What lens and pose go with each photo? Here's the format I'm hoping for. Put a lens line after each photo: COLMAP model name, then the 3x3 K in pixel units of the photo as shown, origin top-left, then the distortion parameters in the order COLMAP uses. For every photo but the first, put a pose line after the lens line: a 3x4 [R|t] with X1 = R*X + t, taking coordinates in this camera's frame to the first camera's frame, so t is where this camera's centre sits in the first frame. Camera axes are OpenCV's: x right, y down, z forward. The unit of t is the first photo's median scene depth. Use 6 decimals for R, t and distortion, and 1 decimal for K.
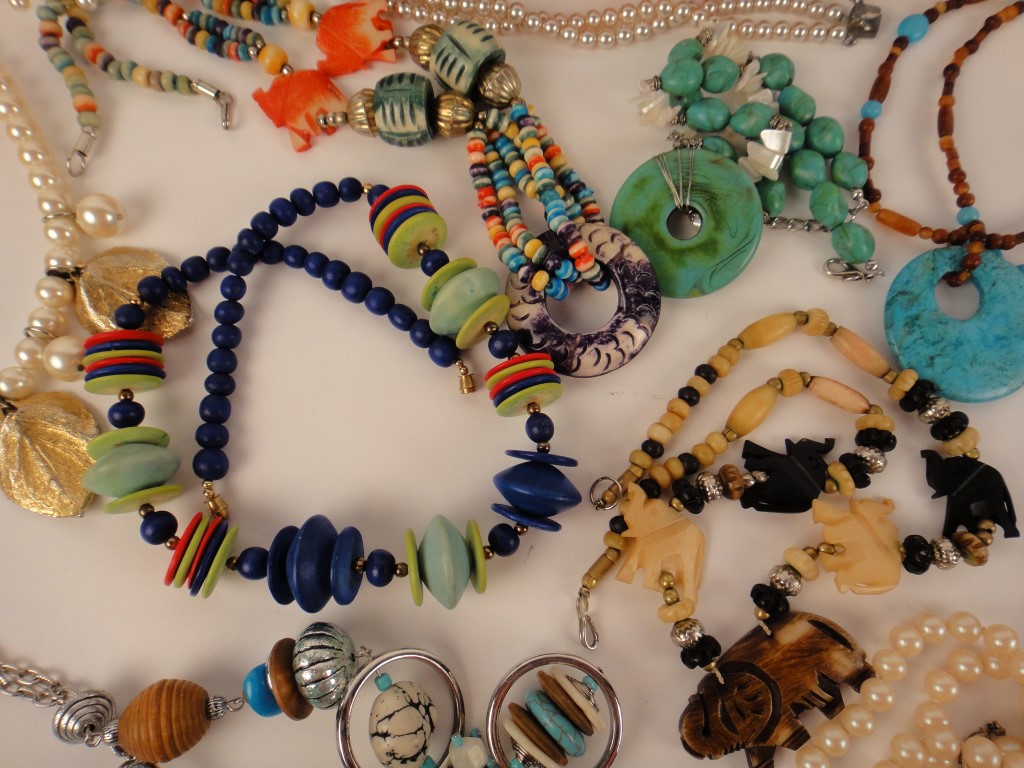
lens RADIAL K [[734.3, 0, 509.7], [0, 734.3, 376.5], [0, 0, 1]] dist [0.010392, -0.001808]
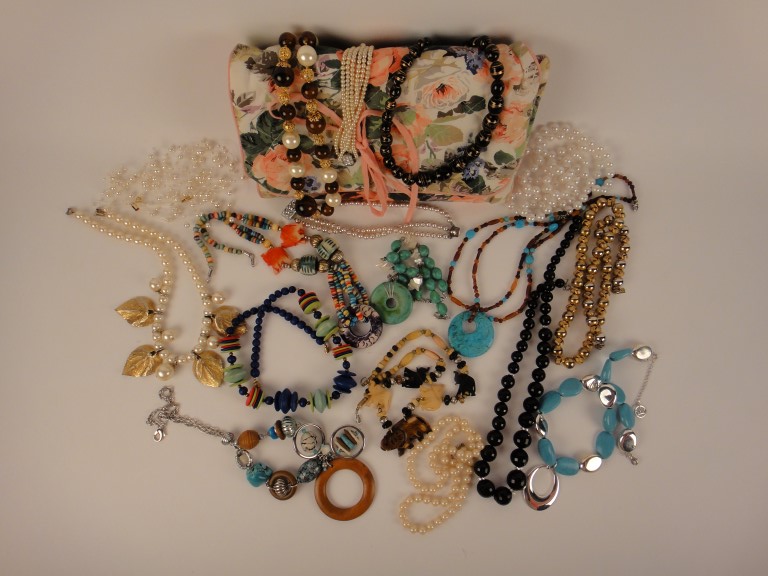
lens RADIAL K [[542.7, 0, 382.2], [0, 542.7, 290.6], [0, 0, 1]] dist [0.004487, 0.001590]
pose [[0.999813, 0.015133, 0.012070, 0.167577], [-0.016453, 0.992877, 0.118004, -0.570396], [-0.010198, -0.118180, 0.992940, -1.507051]]
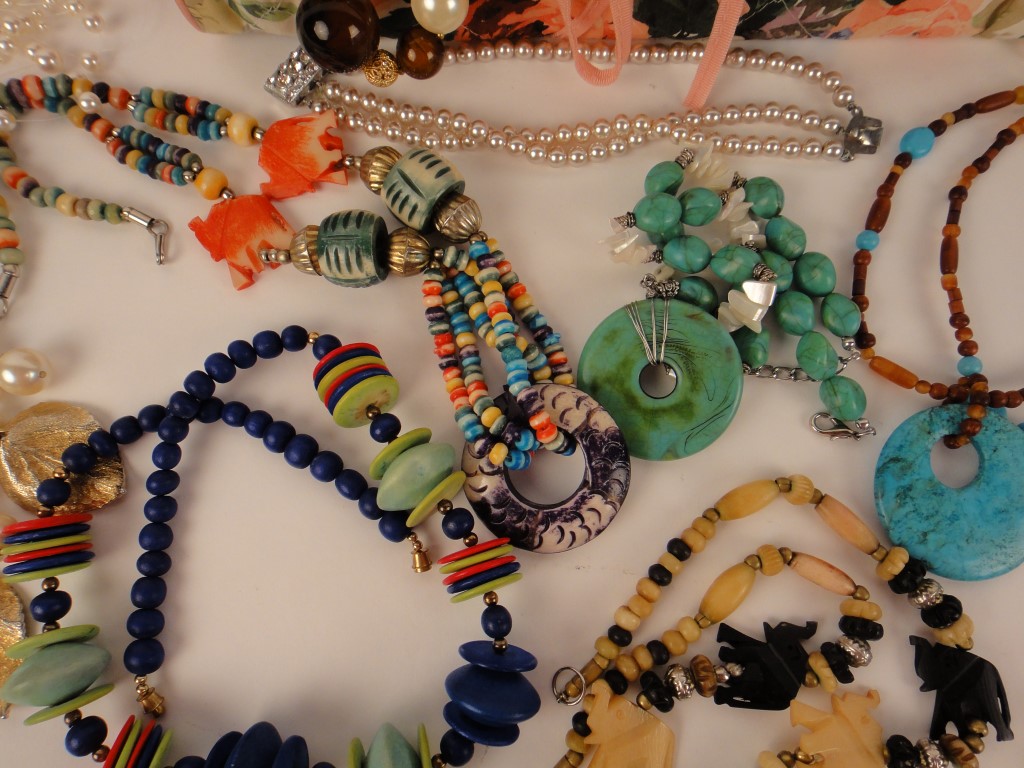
lens RADIAL K [[735.7, 0, 509.6], [0, 735.7, 383.7], [0, 0, 1]] dist [0.011403, -0.004224]
pose [[0.999982, -0.000896, -0.005953, 0.058926], [0.001237, 0.998337, 0.057636, -0.261235], [0.005892, -0.057642, 0.998320, 0.085075]]
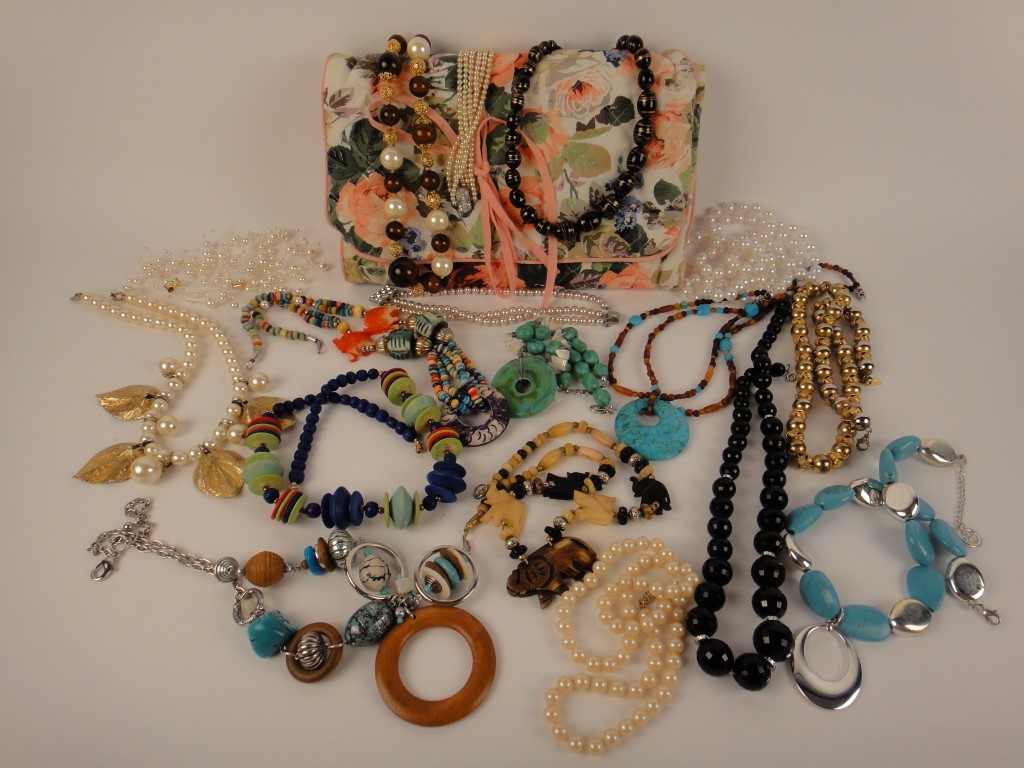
lens RADIAL K [[735.7, 0, 509.6], [0, 735.7, 383.7], [0, 0, 1]] dist [0.011403, -0.004224]
pose [[0.999932, 0.010399, -0.005261, 0.211625], [-0.011651, 0.880883, -0.473190, 0.841881], [-0.000287, 0.473220, 0.880945, -0.964794]]
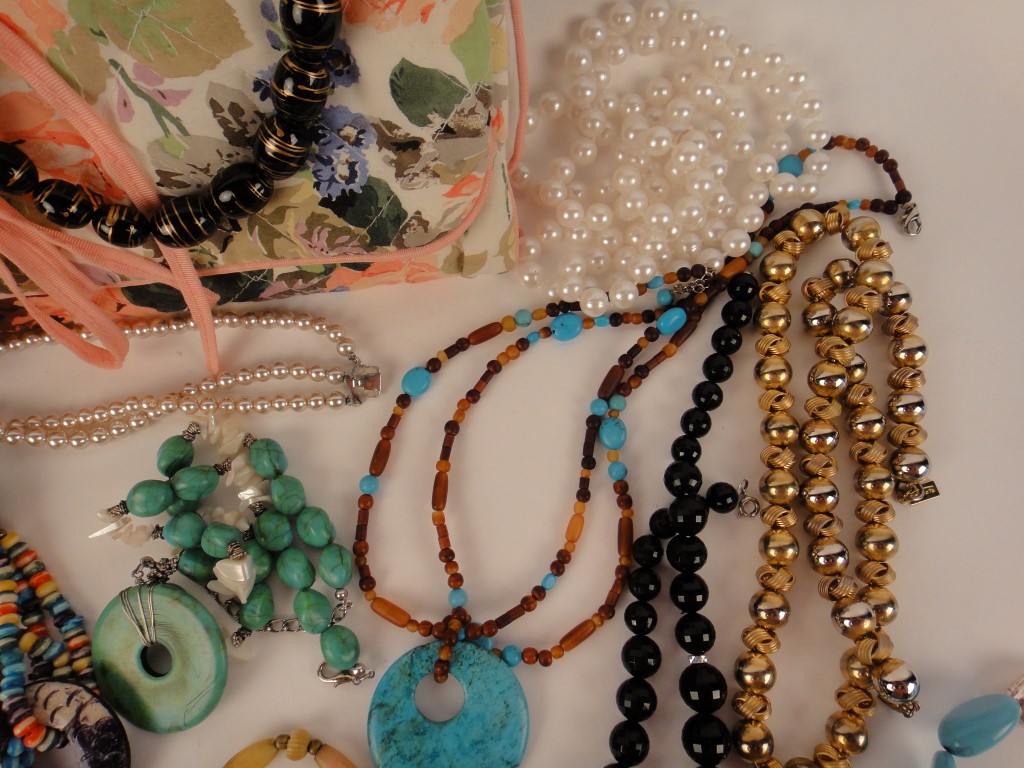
lens RADIAL K [[735.7, 0, 509.6], [0, 735.7, 383.7], [0, 0, 1]] dist [0.011403, -0.004224]
pose [[0.991140, -0.131156, 0.020980, 0.741860], [0.130609, 0.991103, 0.025608, -0.545051], [-0.024152, -0.022641, 0.999452, 0.012803]]
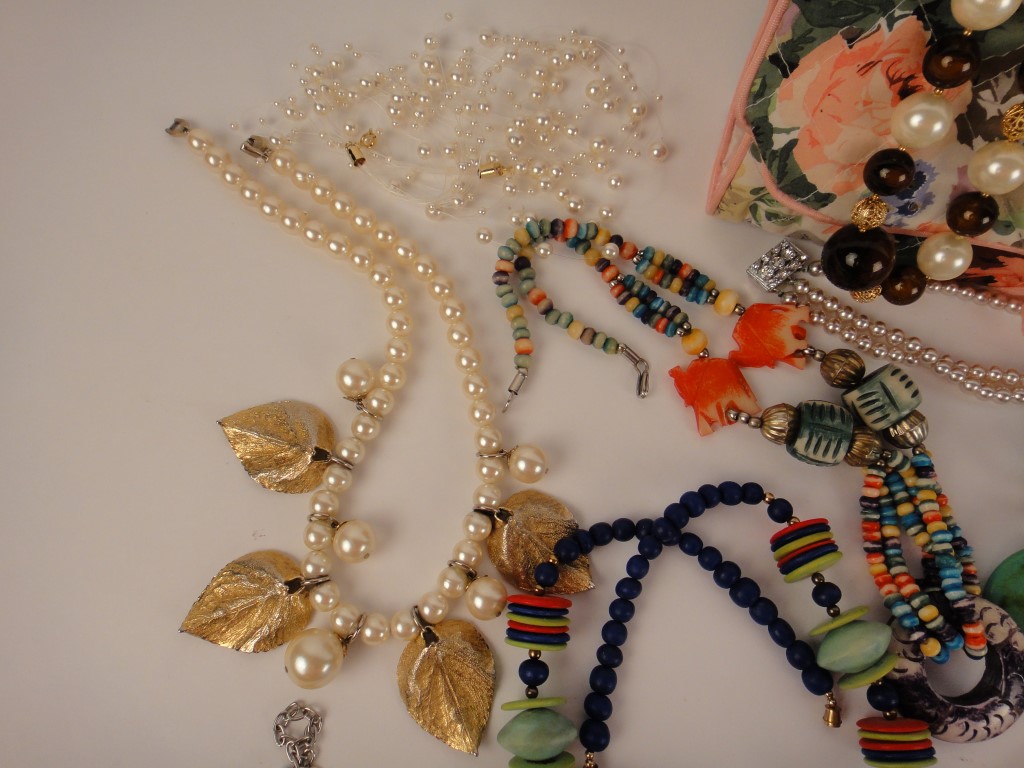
lens RADIAL K [[735.7, 0, 509.6], [0, 735.7, 383.7], [0, 0, 1]] dist [0.011403, -0.004224]
pose [[0.966320, 0.253069, -0.046710, -0.574858], [-0.253707, 0.967246, -0.008196, -0.324770], [0.043106, 0.019770, 0.998875, -0.103147]]
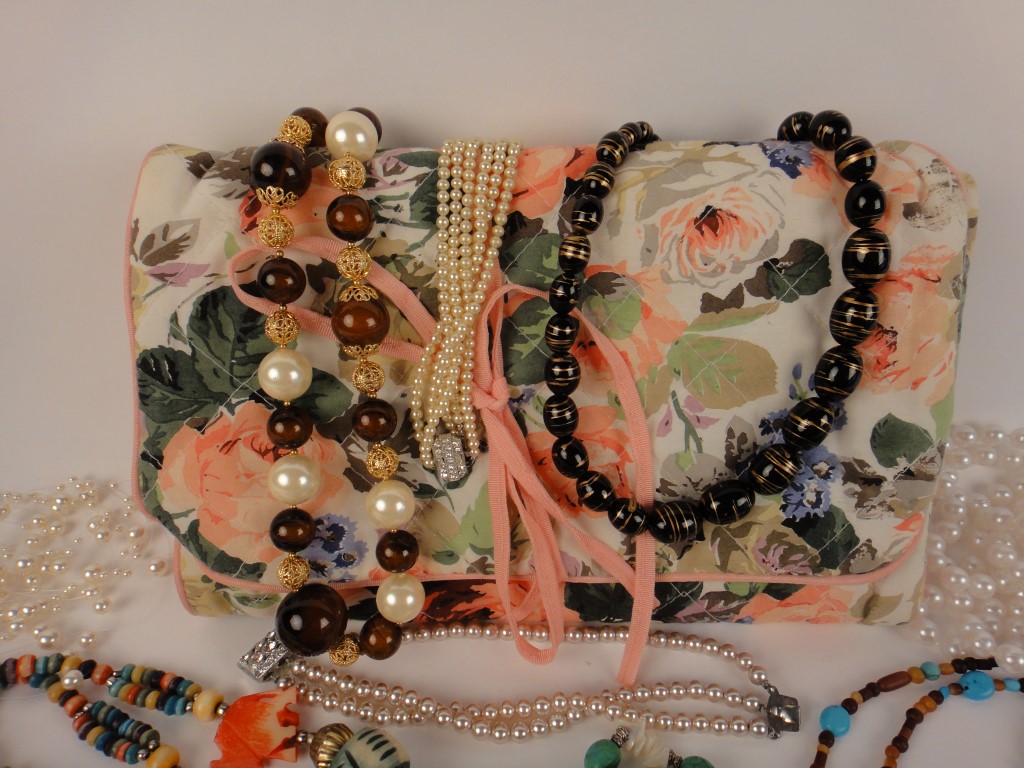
lens RADIAL K [[734.3, 0, 509.7], [0, 734.3, 376.5], [0, 0, 1]] dist [0.010392, -0.001808]
pose [[0.999848, 0.008275, 0.015359, 0.111246], [0.002357, 0.808210, -0.588890, -0.303391], [-0.017286, 0.588836, 0.808067, -0.056730]]
